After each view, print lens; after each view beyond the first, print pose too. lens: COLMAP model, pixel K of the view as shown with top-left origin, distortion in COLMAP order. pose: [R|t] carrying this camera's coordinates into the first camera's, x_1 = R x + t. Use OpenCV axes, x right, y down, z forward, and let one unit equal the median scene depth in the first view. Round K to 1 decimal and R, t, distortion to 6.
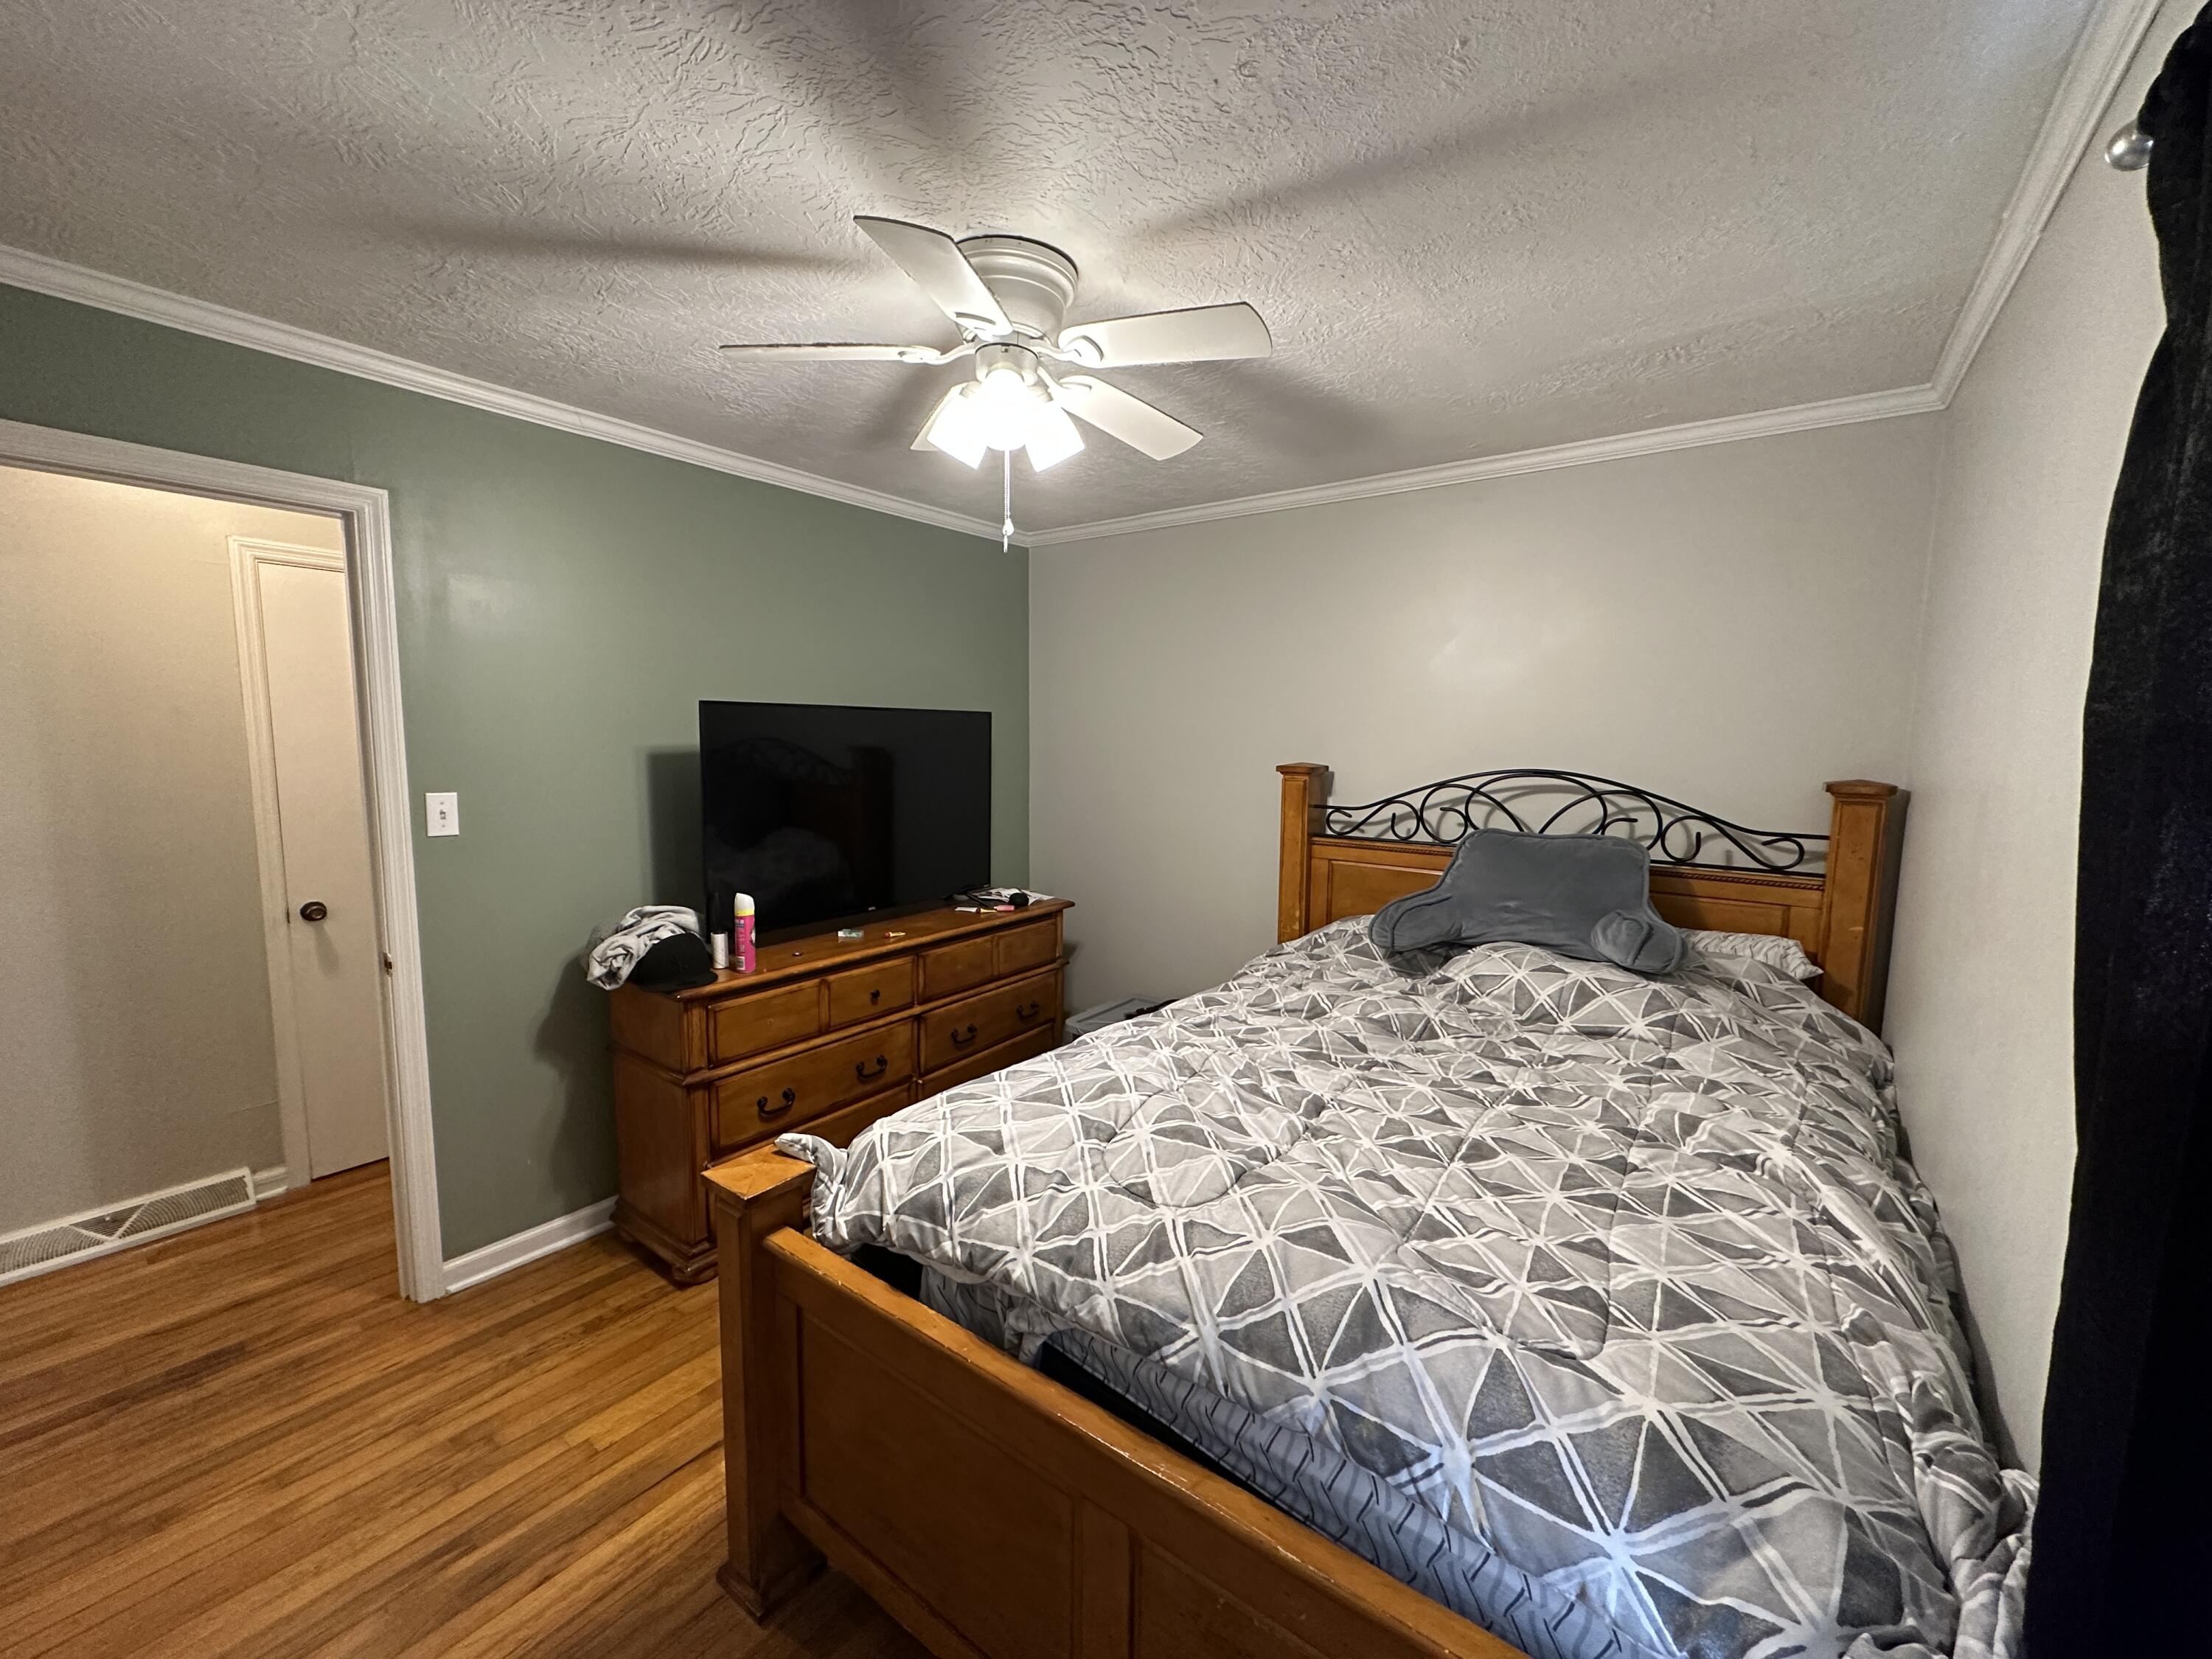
lens RADIAL K [[877.8, 0, 1106.7], [0, 877.8, 822.7], [0, 0, 1]] dist [-0.001122, 0.000071]
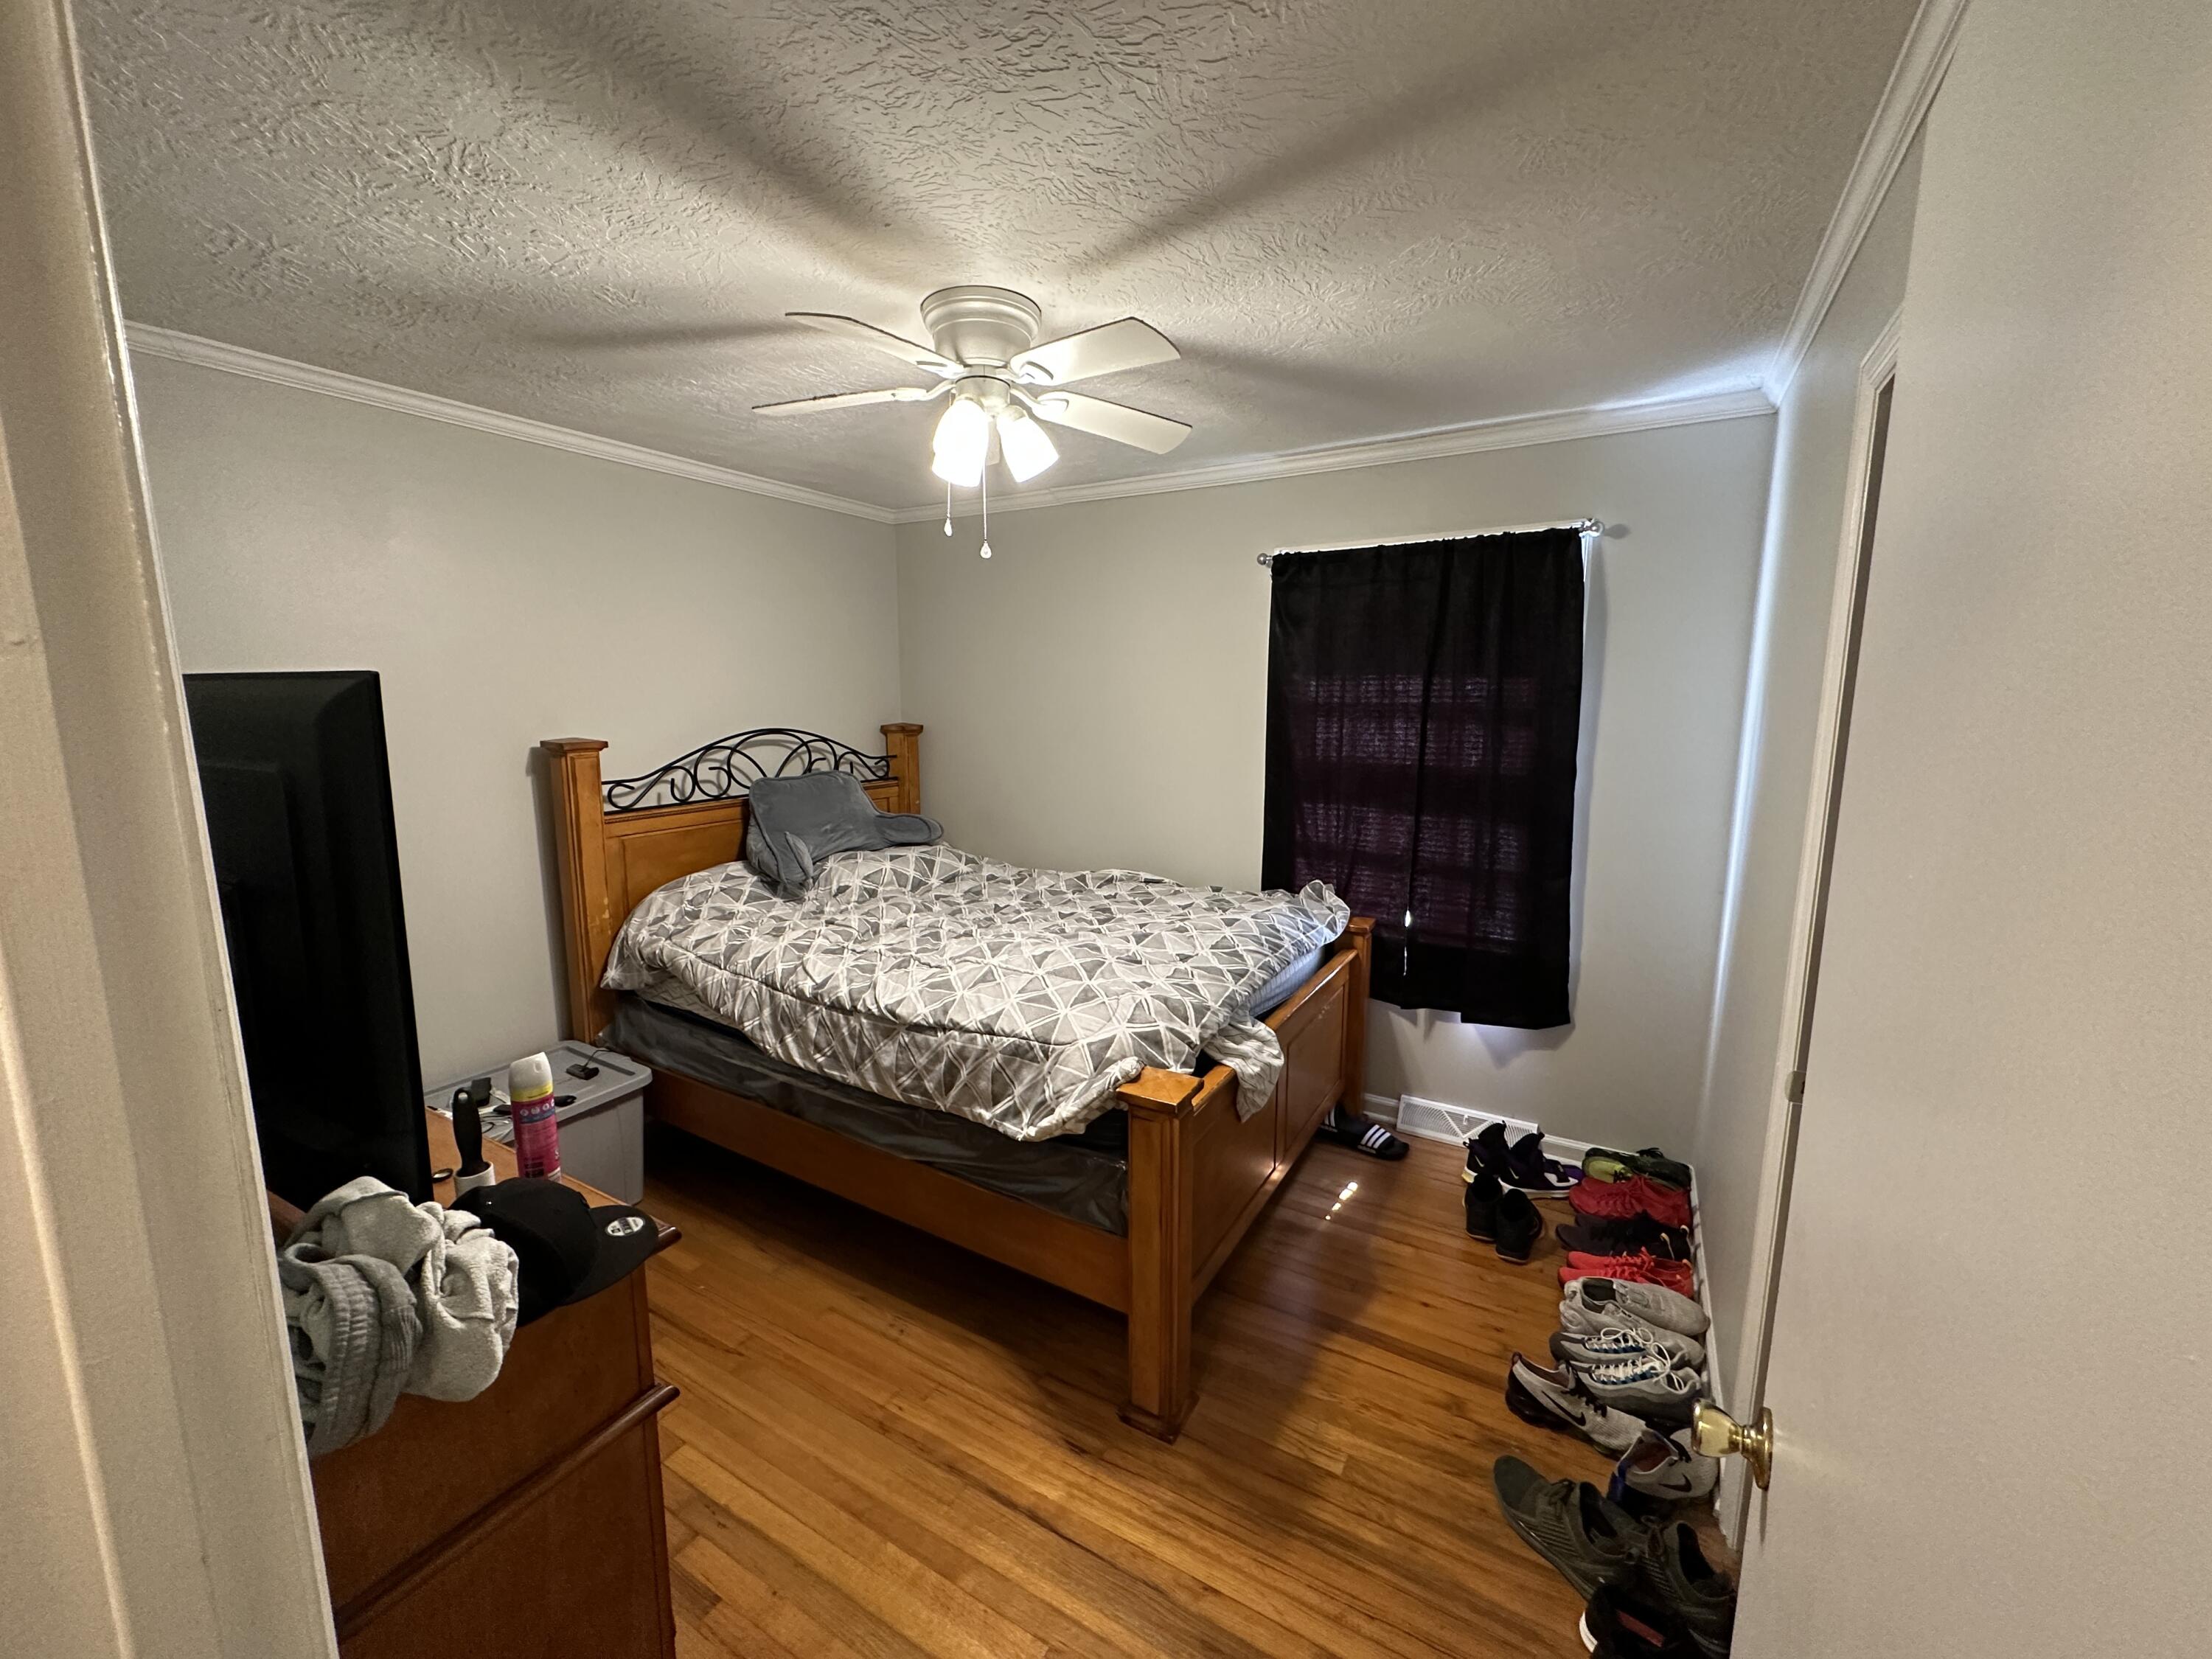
lens RADIAL K [[877.8, 0, 1104.7], [0, 877.8, 828.5], [0, 0, 1]] dist [-0.001122, 0.000071]
pose [[-0.083995, -0.161804, 0.983242, -0.897270], [0.112759, 0.978847, 0.170714, -0.087275], [-0.990066, 0.125209, -0.063973, 0.661943]]
